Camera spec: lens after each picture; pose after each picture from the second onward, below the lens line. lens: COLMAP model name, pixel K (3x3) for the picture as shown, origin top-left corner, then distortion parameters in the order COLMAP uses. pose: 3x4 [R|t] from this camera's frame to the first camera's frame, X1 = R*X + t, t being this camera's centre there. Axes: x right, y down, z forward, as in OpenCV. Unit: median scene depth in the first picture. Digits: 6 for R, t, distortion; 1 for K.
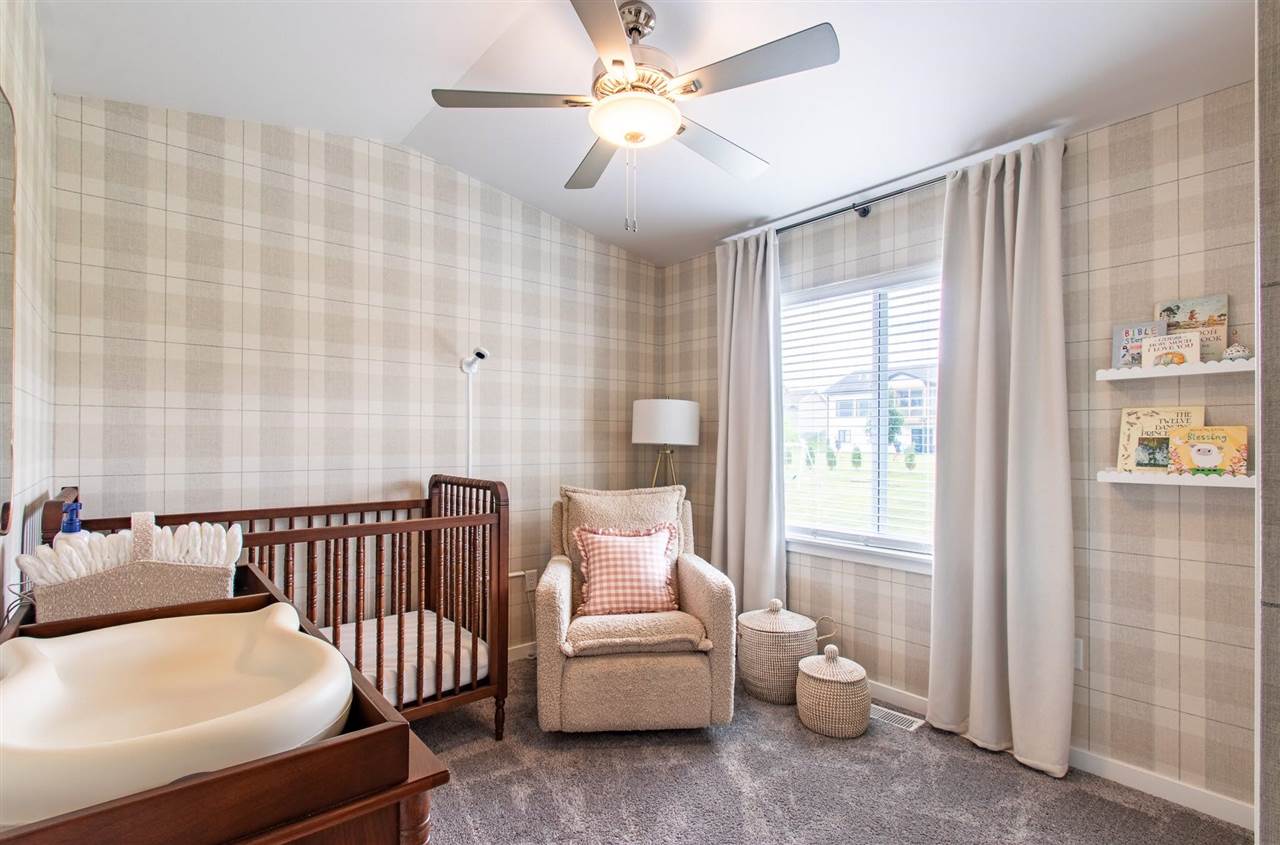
lens RADIAL K [[601.6, 0, 634.7], [0, 601.6, 436.9], [0, 0, 1]] dist [-0.001467, 0.000694]
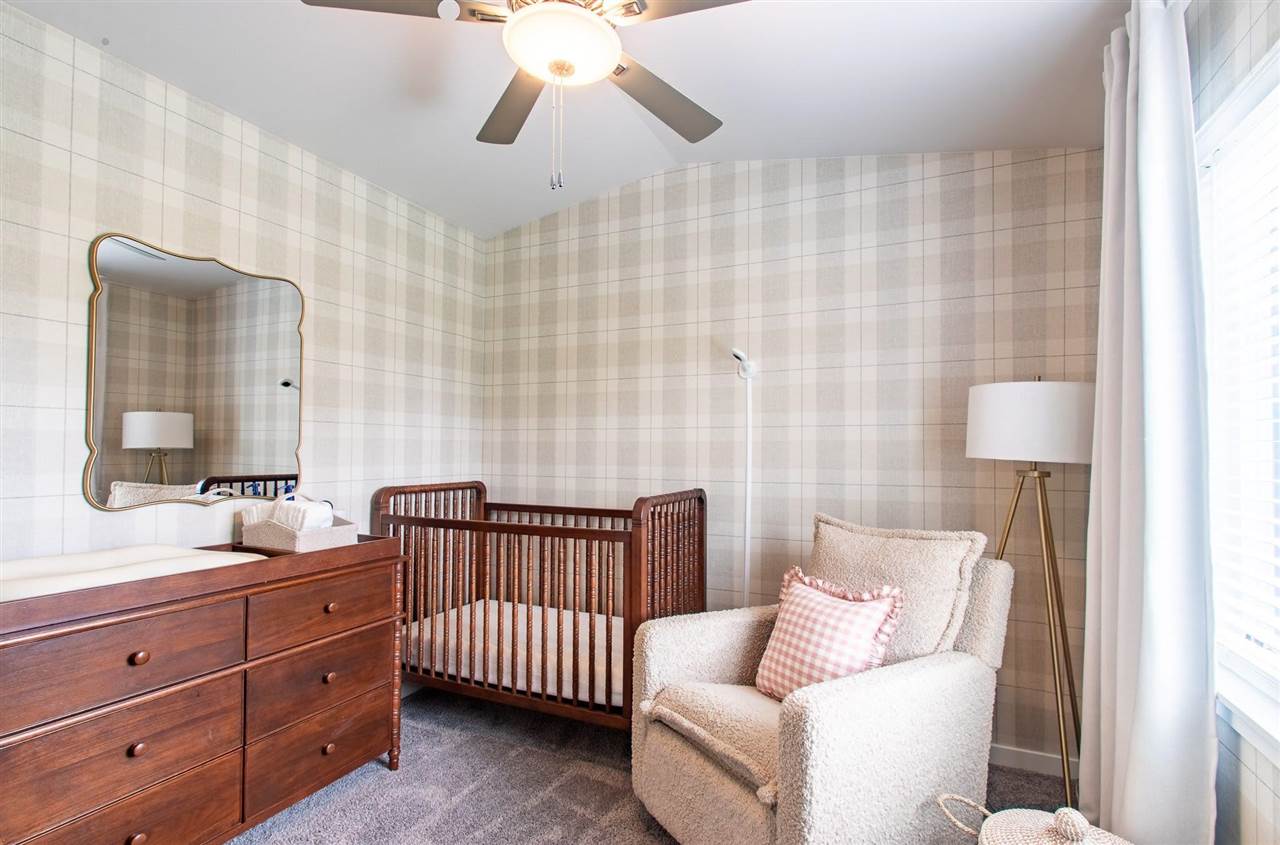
lens RADIAL K [[601.6, 0, 634.7], [0, 601.6, 436.9], [0, 0, 1]] dist [-0.001467, 0.000694]
pose [[0.416904, -0.024271, -0.908627, 0.503846], [-0.000466, 0.999638, -0.026916, 0.006426], [0.908951, 0.011644, 0.416741, 0.512201]]
